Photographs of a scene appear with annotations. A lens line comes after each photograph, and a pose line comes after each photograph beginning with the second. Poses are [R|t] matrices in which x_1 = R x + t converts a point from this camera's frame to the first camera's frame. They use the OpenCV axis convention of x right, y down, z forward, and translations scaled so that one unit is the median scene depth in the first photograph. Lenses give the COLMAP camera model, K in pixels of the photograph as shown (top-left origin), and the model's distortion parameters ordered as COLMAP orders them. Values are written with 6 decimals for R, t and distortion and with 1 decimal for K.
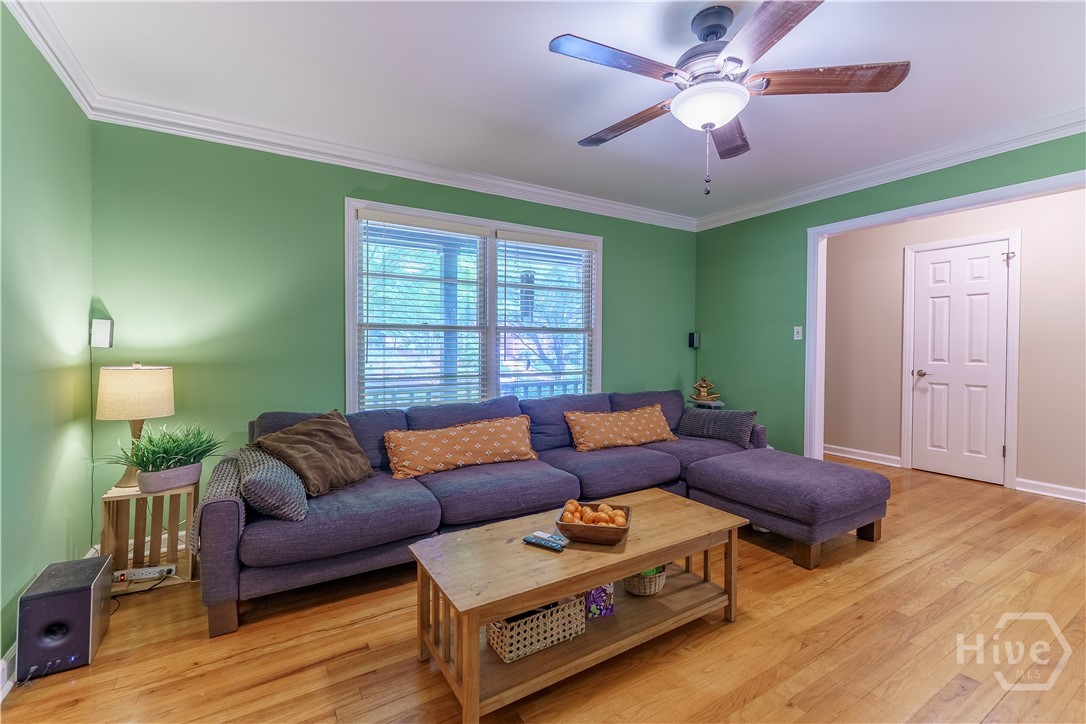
lens RADIAL K [[465.7, 0, 486.6], [0, 465.7, 351.1], [0, 0, 1]] dist [-0.000575, -0.000102]
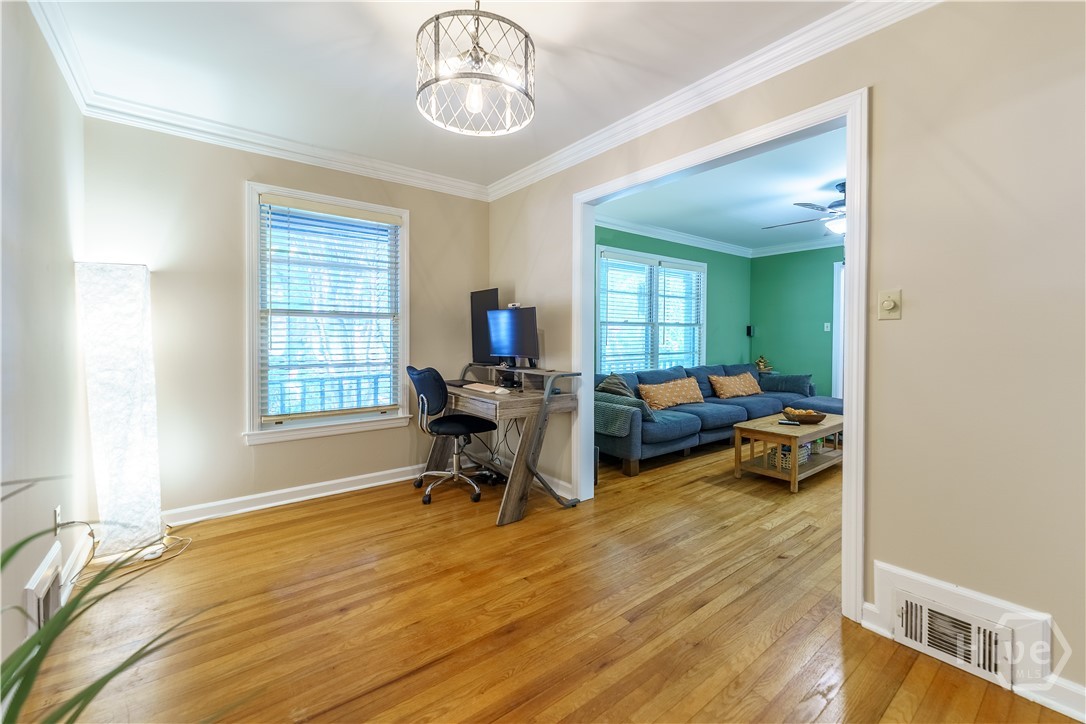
lens RADIAL K [[461.2, 0, 473.7], [0, 461.2, 342.0], [0, 0, 1]] dist [-0.032405, -0.000074]
pose [[0.996110, -0.002443, 0.088079, -0.734122], [0.002249, 0.999995, 0.002300, 0.007452], [-0.088084, -0.002093, 0.996111, -0.478429]]
